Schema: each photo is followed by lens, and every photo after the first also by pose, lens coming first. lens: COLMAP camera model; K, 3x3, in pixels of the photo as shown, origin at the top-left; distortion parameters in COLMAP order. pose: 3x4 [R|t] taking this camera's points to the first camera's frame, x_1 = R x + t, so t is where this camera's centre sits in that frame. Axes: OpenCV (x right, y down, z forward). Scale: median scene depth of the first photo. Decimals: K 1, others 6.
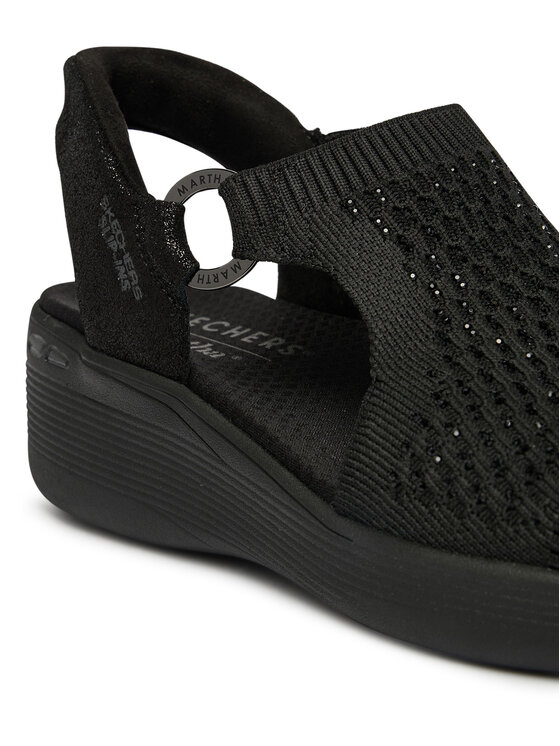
lens RADIAL K [[1457.8, 0, 280.3], [0, 1457.8, 372.3], [0, 0, 1]] dist [0.176177, 0.000000]
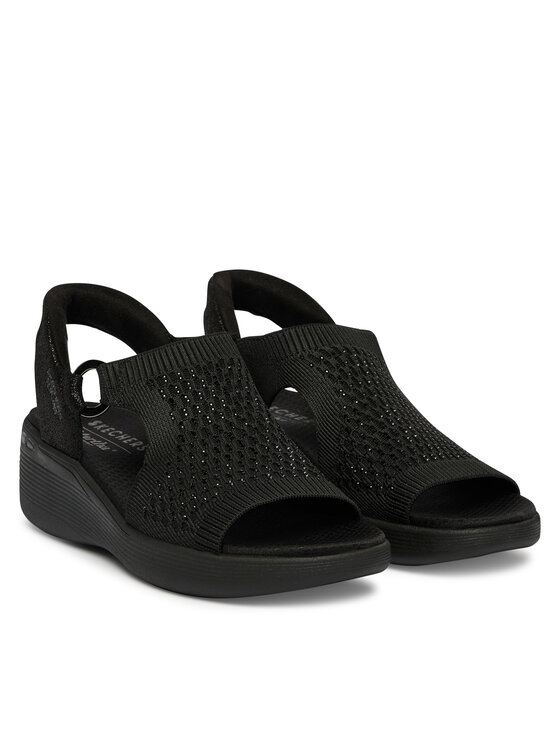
lens RADIAL K [[2199.7, 0, 280.0], [0, 2199.7, 373.2], [0, 0, 1]] dist [-0.236716, 0.000000]
pose [[0.979906, 0.058840, -0.190582, 0.799196], [-0.066713, 0.997153, -0.035154, -0.026434], [0.187971, 0.047162, 0.981042, -2.002129]]
